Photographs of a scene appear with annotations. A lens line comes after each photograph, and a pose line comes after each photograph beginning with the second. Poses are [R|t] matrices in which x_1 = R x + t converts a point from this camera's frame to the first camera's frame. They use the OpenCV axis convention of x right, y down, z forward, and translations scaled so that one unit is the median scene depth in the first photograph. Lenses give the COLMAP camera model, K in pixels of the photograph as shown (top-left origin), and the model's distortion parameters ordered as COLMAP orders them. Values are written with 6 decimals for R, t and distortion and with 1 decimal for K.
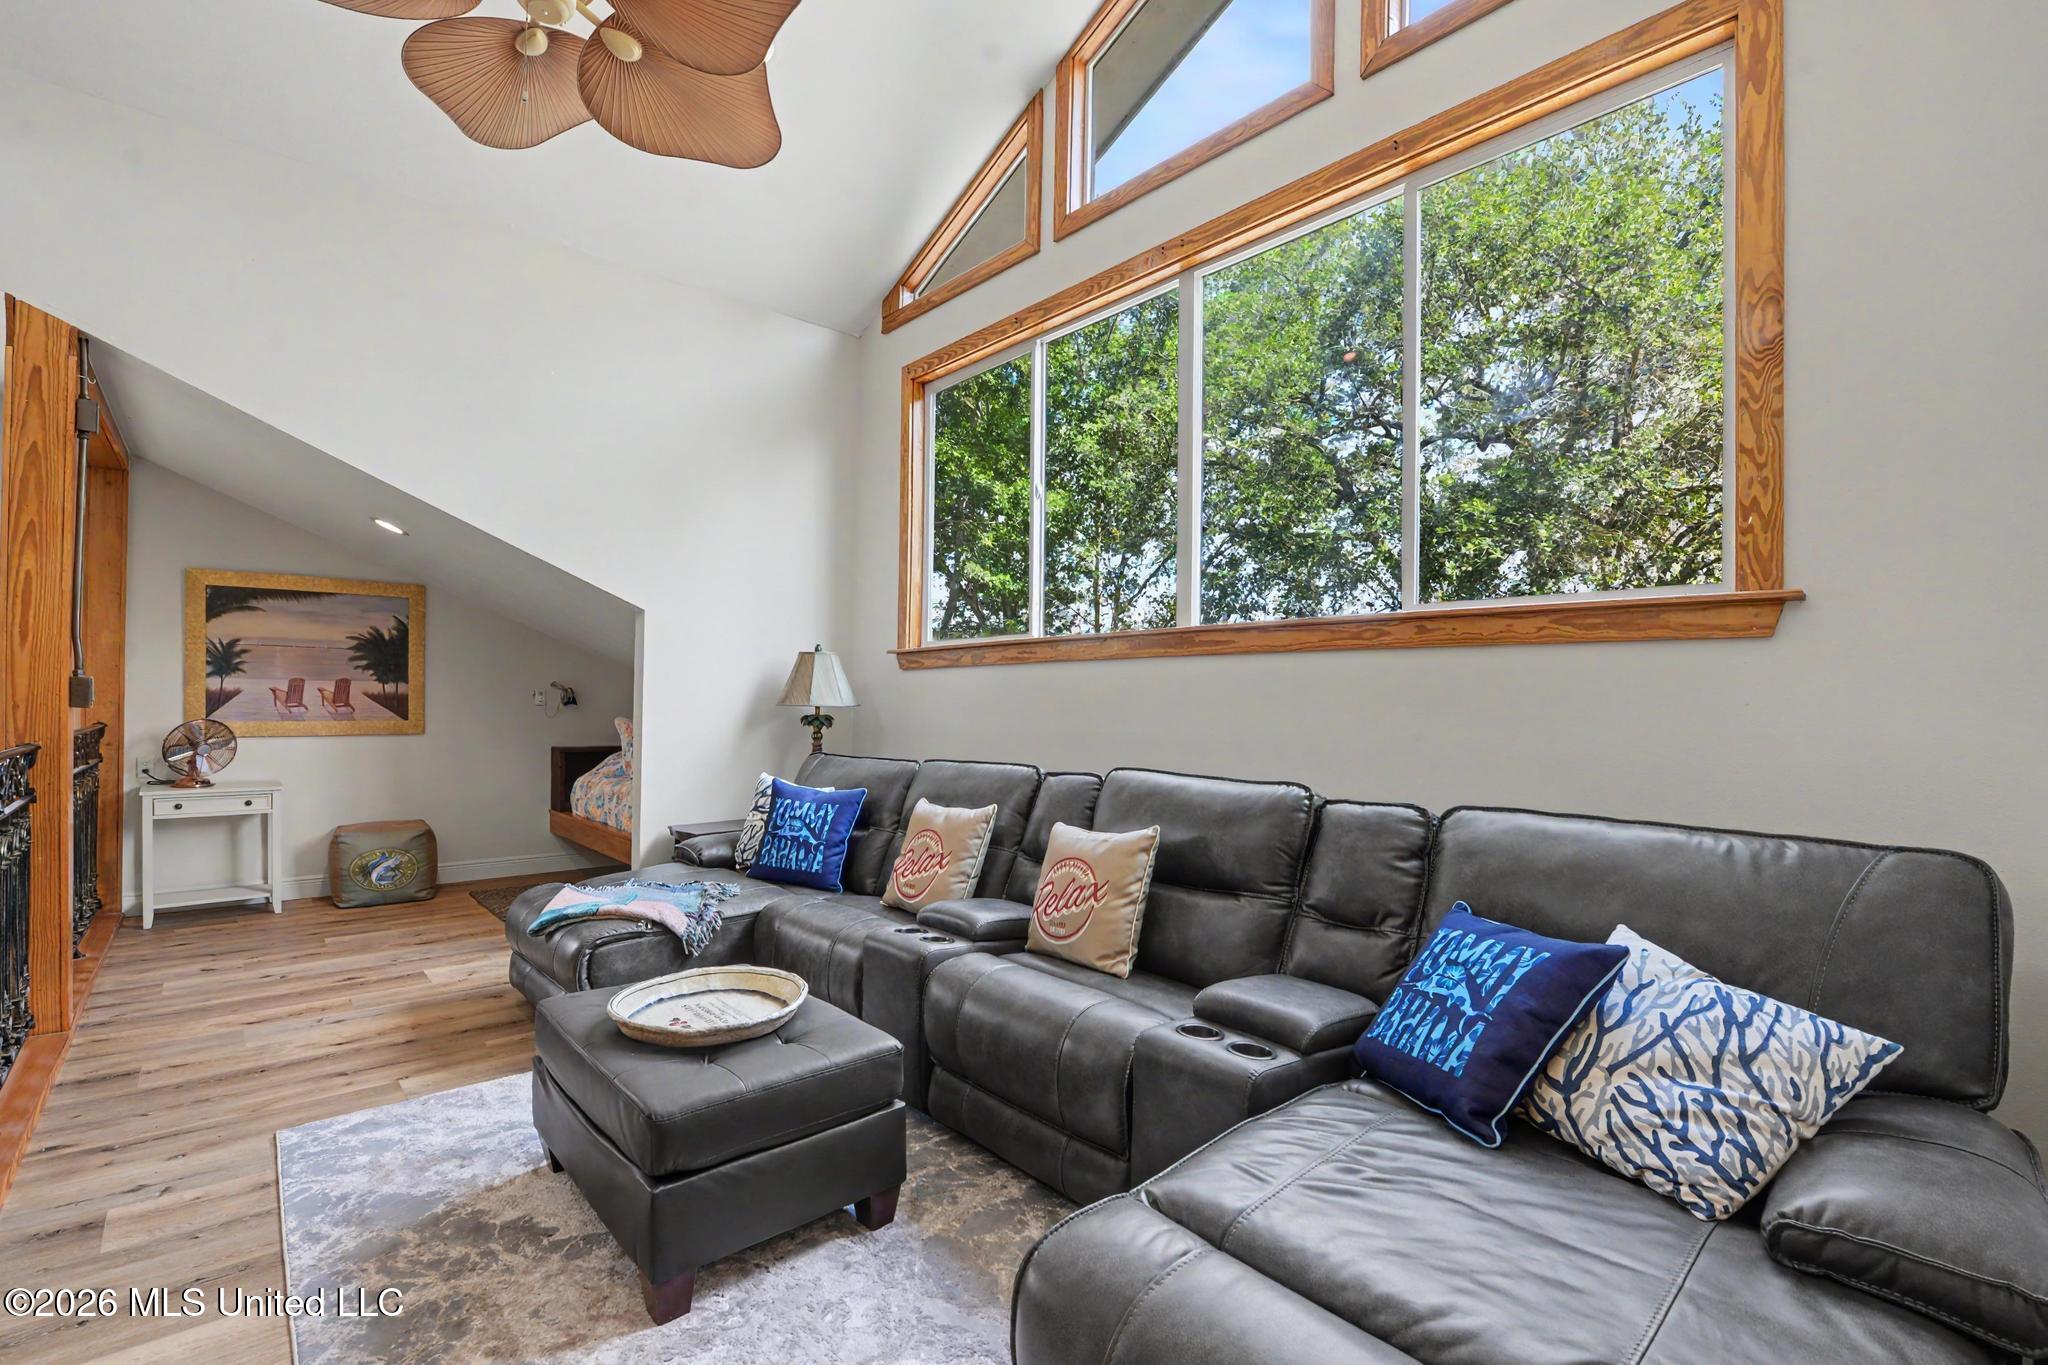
lens RADIAL K [[885.3, 0, 1038.1], [0, 885.3, 694.2], [0, 0, 1]] dist [-0.007762, -0.000430]
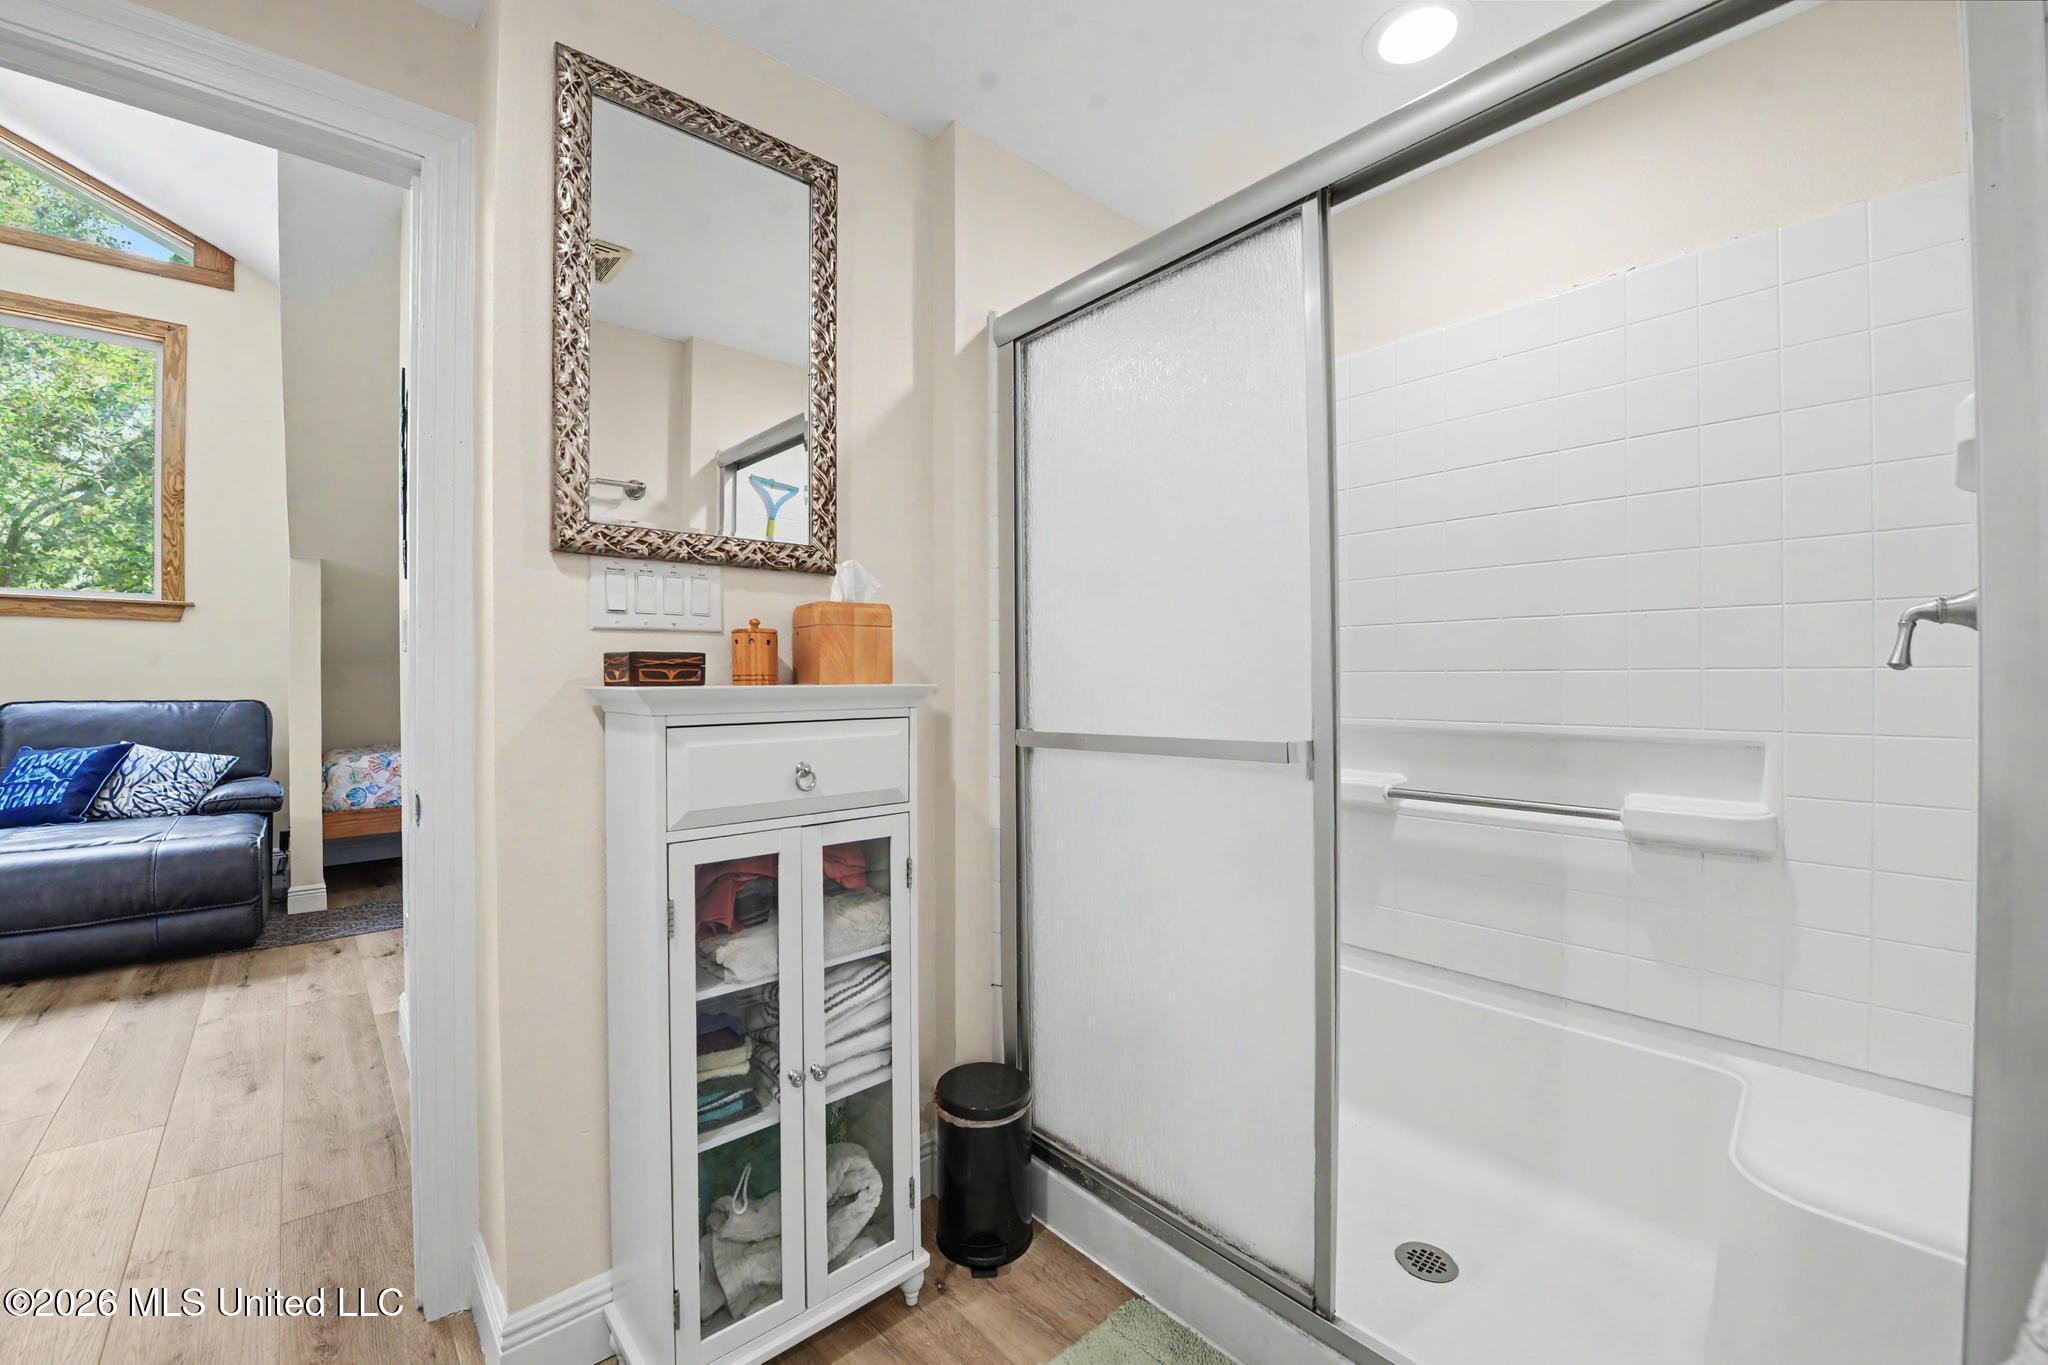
lens RADIAL K [[825.7, 0, 1022.4], [0, 825.7, 683.6], [0, 0, 1]] dist [-0.015969, -0.002093]
pose [[0.021812, -0.018130, 0.999598, -1.073669], [-0.001908, 0.999833, 0.018176, 0.046286], [-0.999760, -0.002304, 0.021773, -1.083351]]
